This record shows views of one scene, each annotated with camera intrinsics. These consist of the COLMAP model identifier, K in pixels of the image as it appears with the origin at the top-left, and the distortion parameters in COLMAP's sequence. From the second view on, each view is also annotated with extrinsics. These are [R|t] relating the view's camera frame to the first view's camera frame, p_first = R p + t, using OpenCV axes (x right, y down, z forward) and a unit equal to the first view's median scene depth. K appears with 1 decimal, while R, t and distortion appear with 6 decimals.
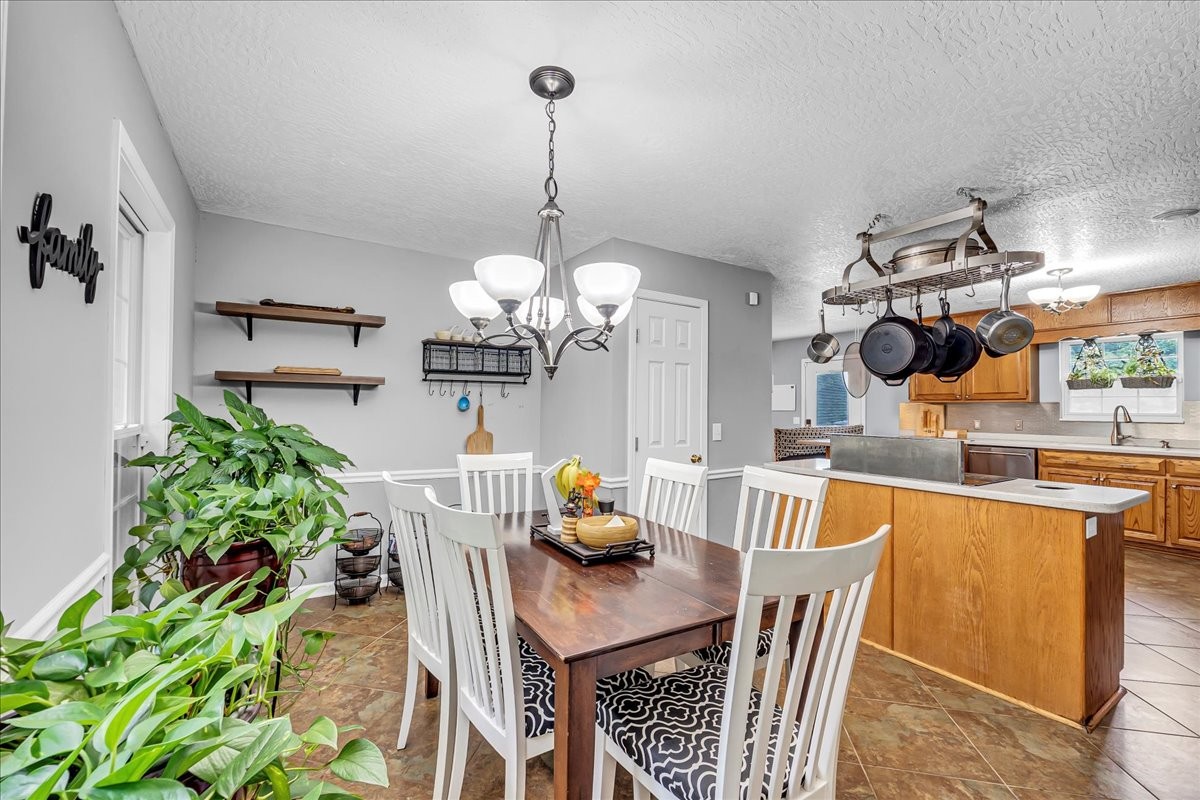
lens RADIAL K [[505.5, 0, 584.3], [0, 505.5, 399.2], [0, 0, 1]] dist [-0.009416, 0.000458]
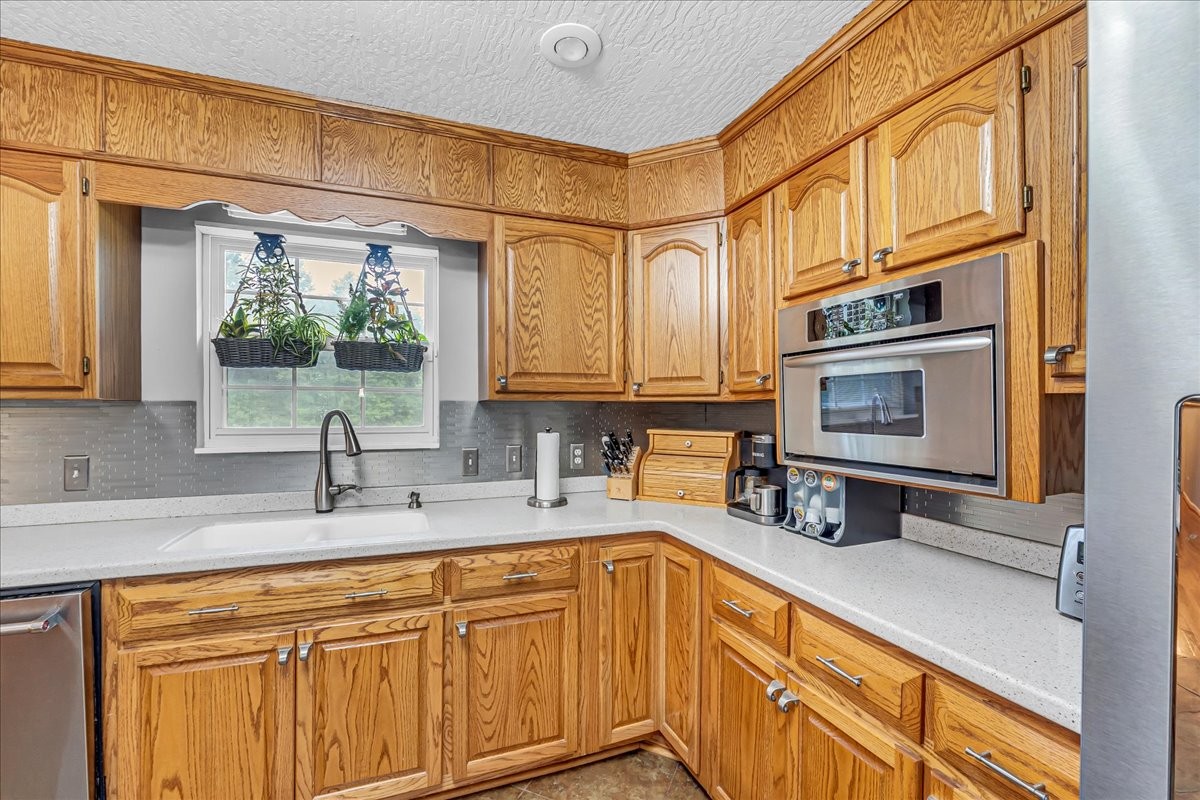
lens RADIAL K [[505.5, 0, 588.3], [0, 505.5, 409.1], [0, 0, 1]] dist [-0.009416, 0.000458]
pose [[0.208566, -0.010622, 0.977951, 0.735411], [-0.014988, 0.999789, 0.014056, 0.002820], [-0.977893, -0.017589, 0.208363, 0.732488]]
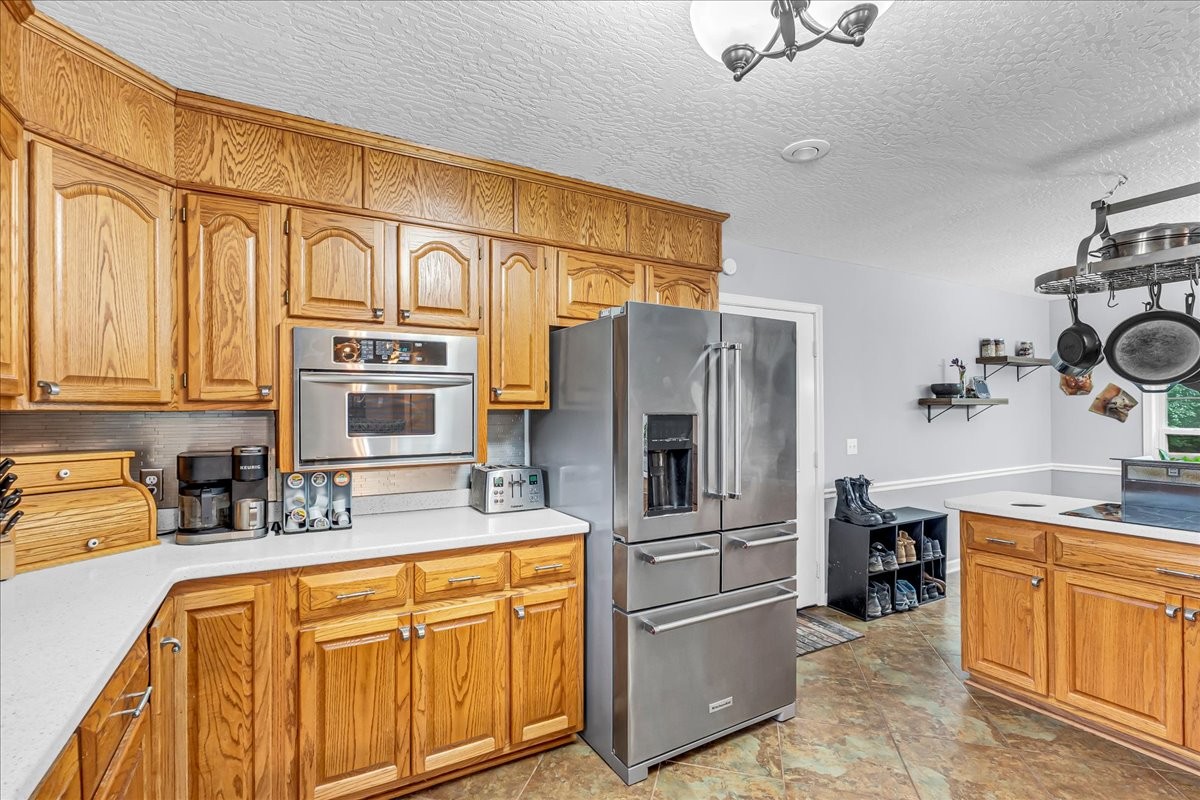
lens RADIAL K [[539.3, 0, 576.3], [0, 539.3, 409.8], [0, 0, 1]] dist [-0.008032, 0.000585]
pose [[-0.997170, -0.001733, 0.075154, 0.866755], [-0.003120, 0.999827, -0.018334, 0.005089], [-0.075109, -0.018517, -0.997003, 1.053628]]
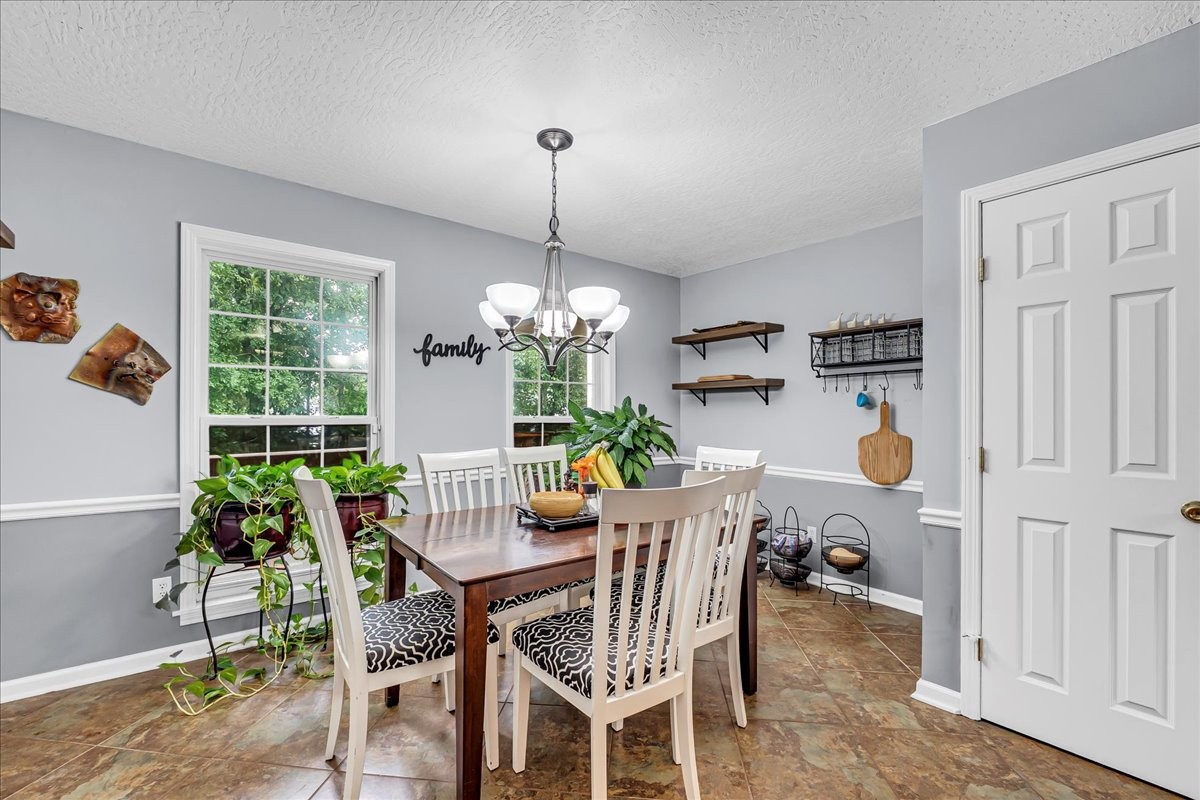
lens RADIAL K [[505.5, 0, 601.3], [0, 505.5, 409.3], [0, 0, 1]] dist [-0.009416, 0.000458]
pose [[0.114444, -0.014654, -0.993322, 0.445067], [0.014798, 0.999805, -0.013045, 0.023482], [0.993320, -0.013206, 0.114638, 0.362265]]
